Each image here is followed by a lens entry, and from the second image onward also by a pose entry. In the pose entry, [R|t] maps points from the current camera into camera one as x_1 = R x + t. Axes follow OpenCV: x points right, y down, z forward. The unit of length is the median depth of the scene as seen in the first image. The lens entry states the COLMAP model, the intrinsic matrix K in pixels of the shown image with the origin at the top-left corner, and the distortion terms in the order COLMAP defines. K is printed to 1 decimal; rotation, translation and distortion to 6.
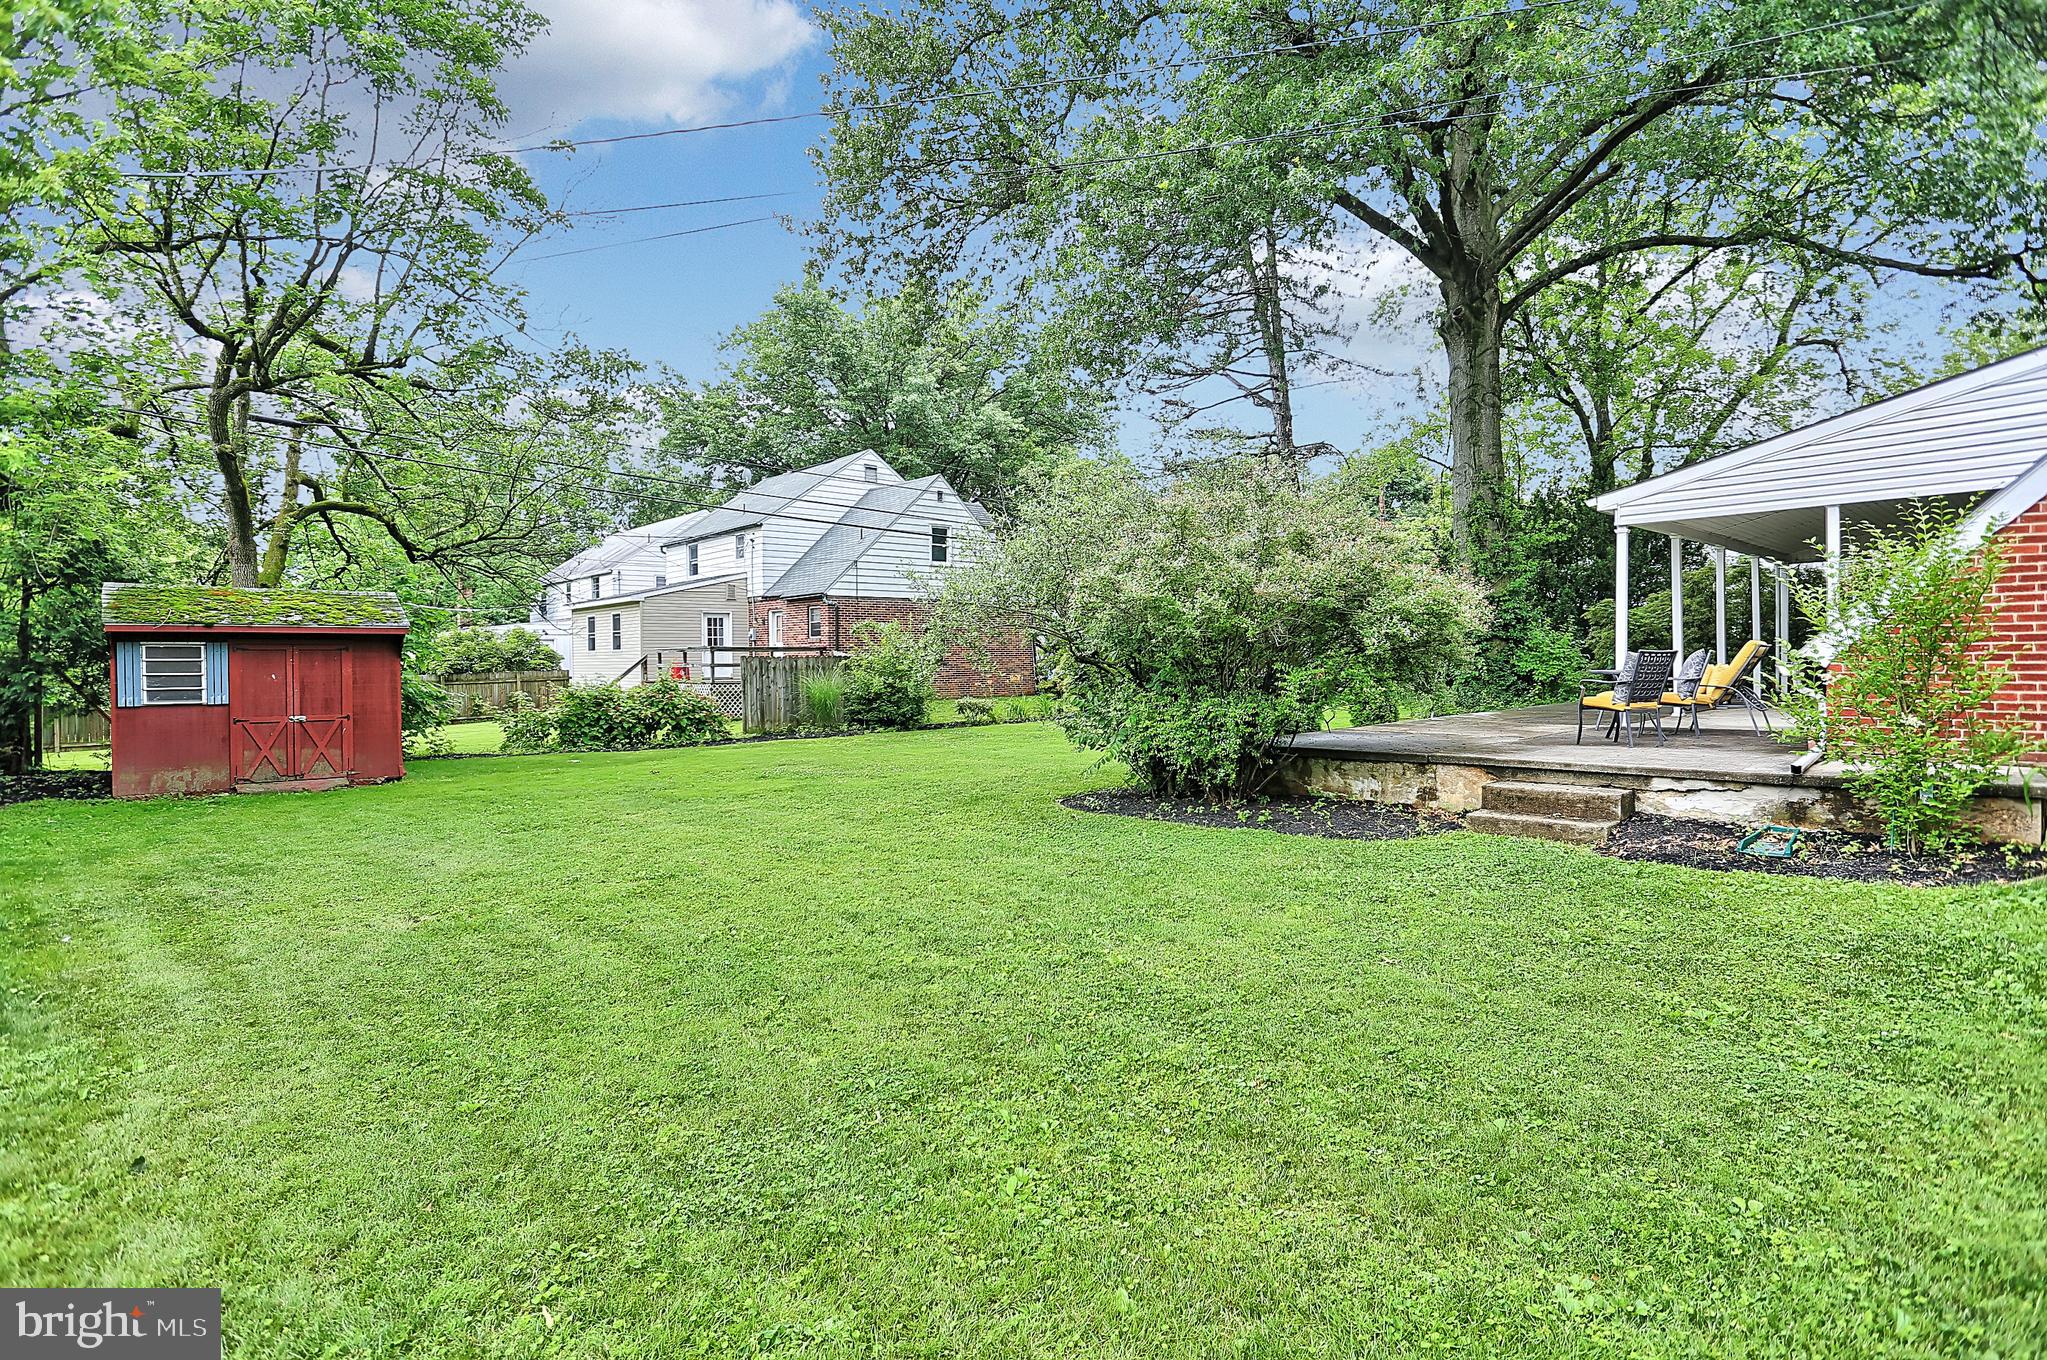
lens RADIAL K [[1010.8, 0, 1024.9], [0, 1010.8, 670.6], [0, 0, 1]] dist [-0.049919, 0.019462]
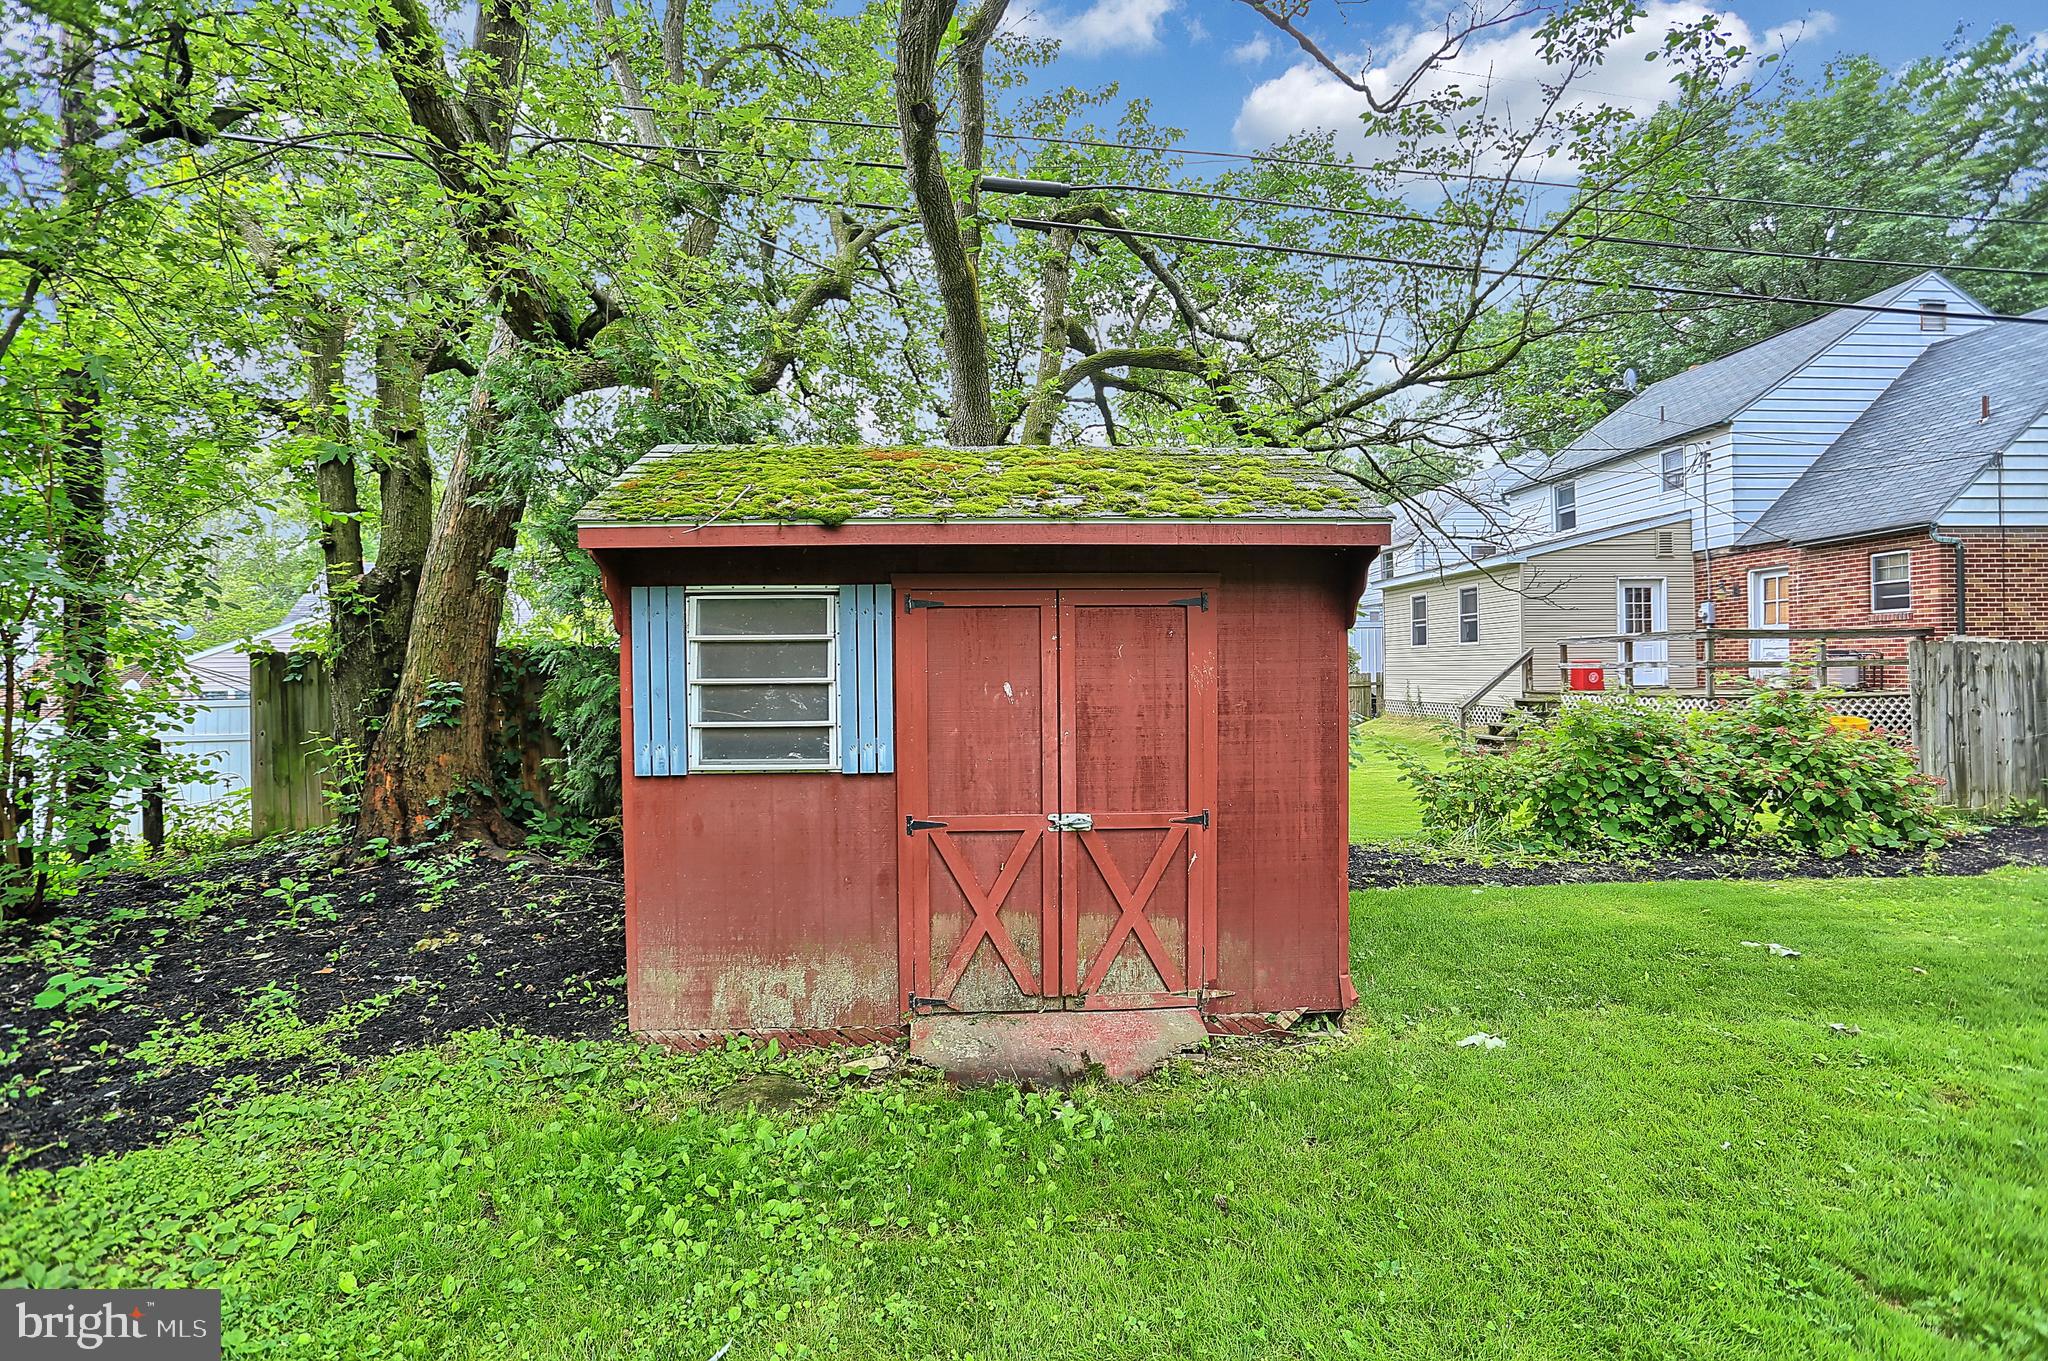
lens RADIAL K [[1011.3, 0, 1024.3], [0, 1011.3, 667.7], [0, 0, 1]] dist [-0.049919, 0.019462]
pose [[0.779801, -0.002201, -0.626023, -0.306482], [-0.002305, 0.999977, -0.006386, 0.000748], [0.626023, 0.006423, 0.779778, 0.415988]]
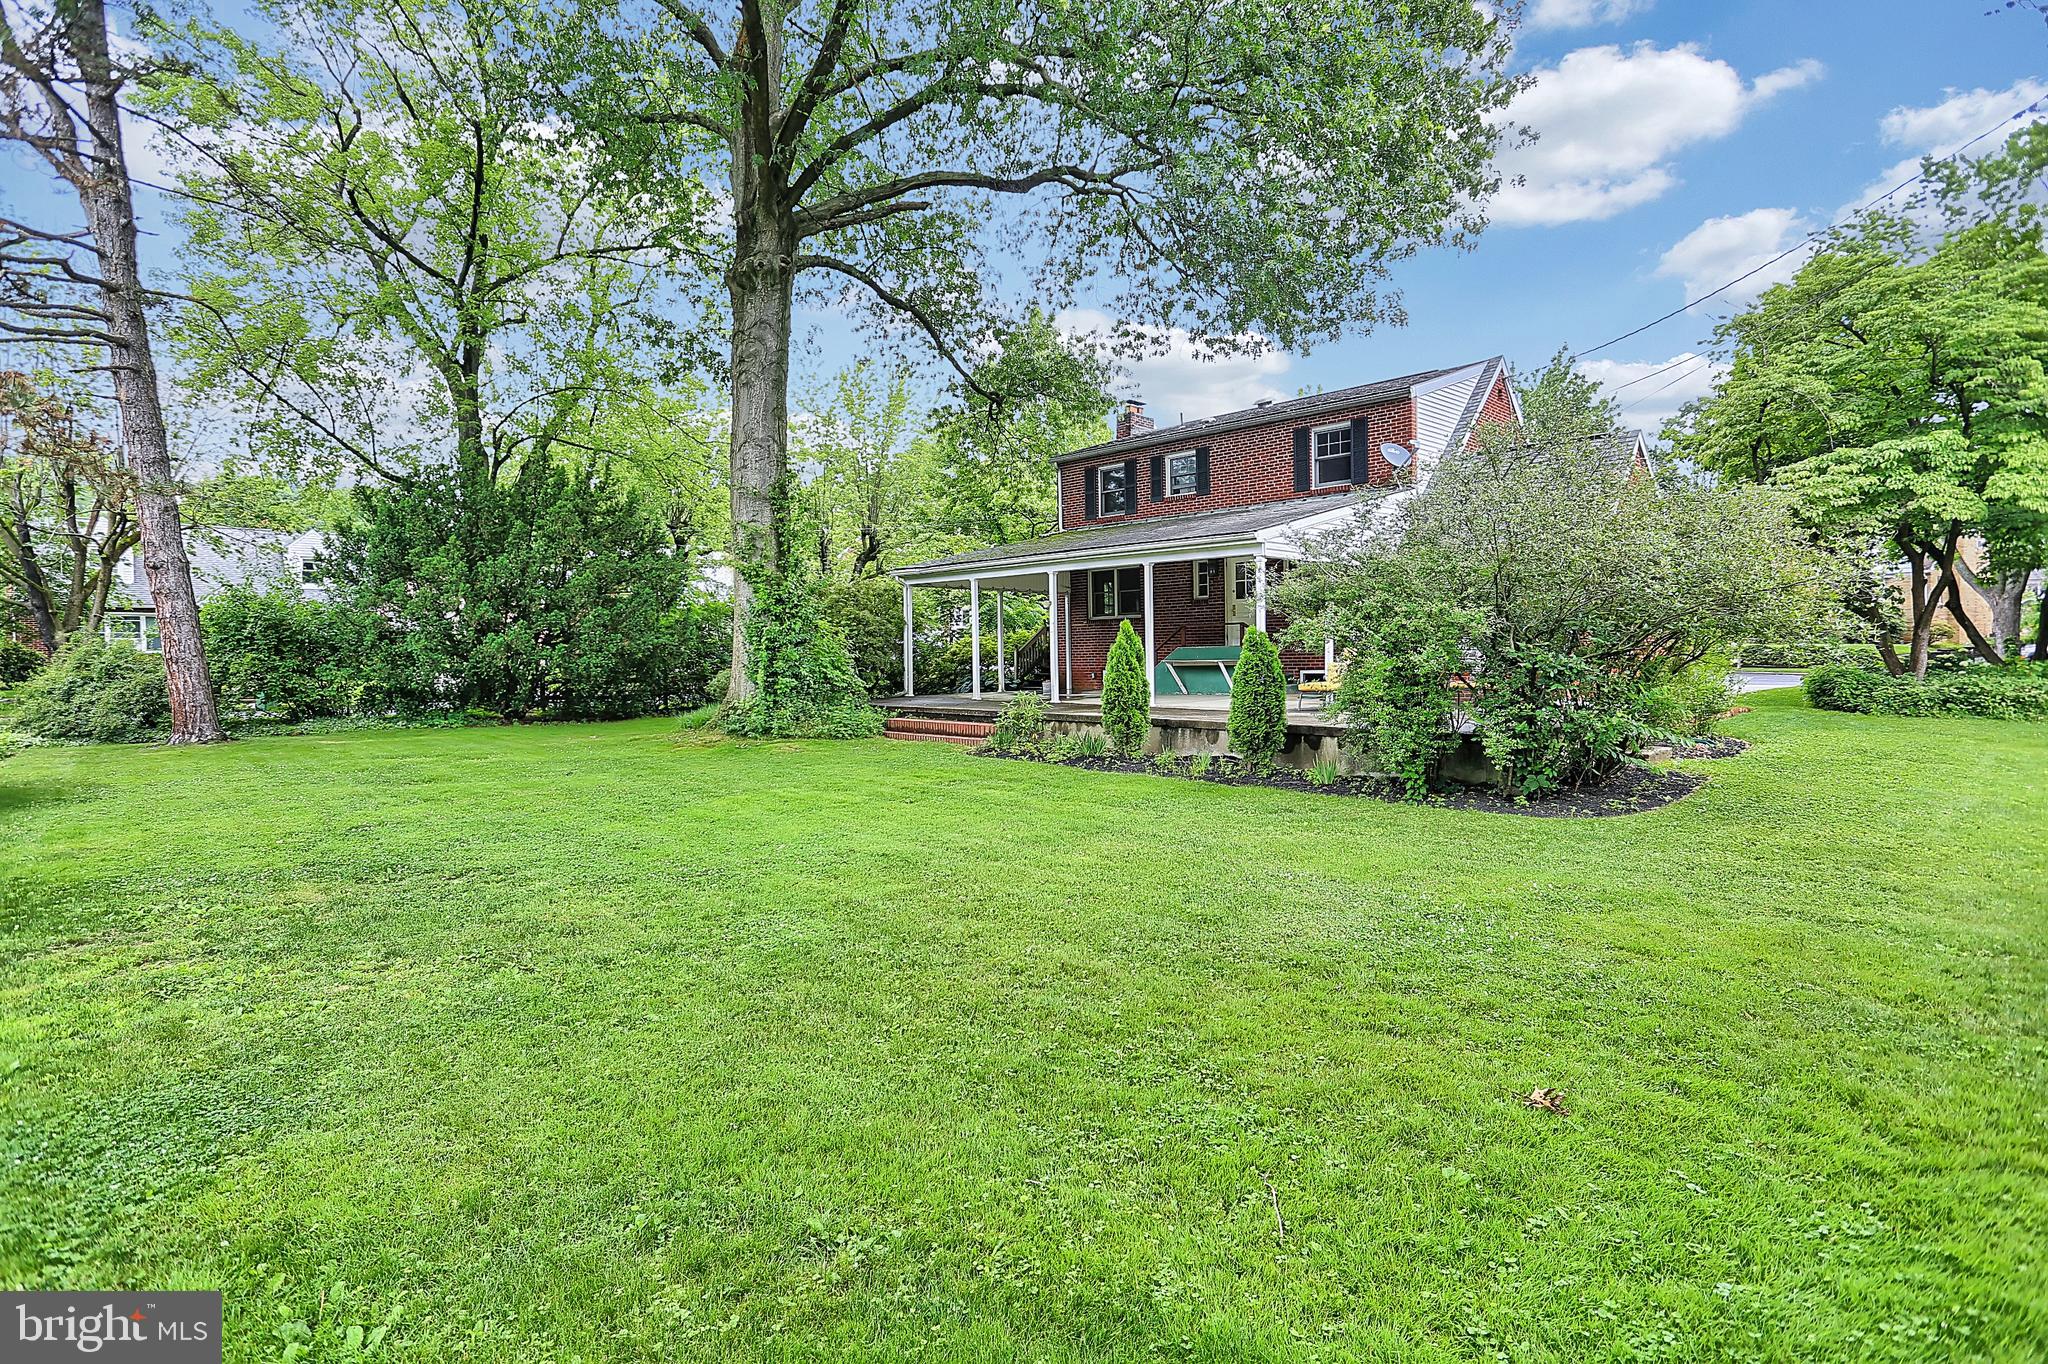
lens RADIAL K [[1011.3, 0, 1013.4], [0, 1011.3, 672.0], [0, 0, 1]] dist [-0.049919, 0.019462]
pose [[-0.013830, -0.003185, 0.999899, -0.380086], [0.023094, 0.999727, 0.003503, -0.001713], [-0.999638, 0.023140, -0.013753, 0.716826]]
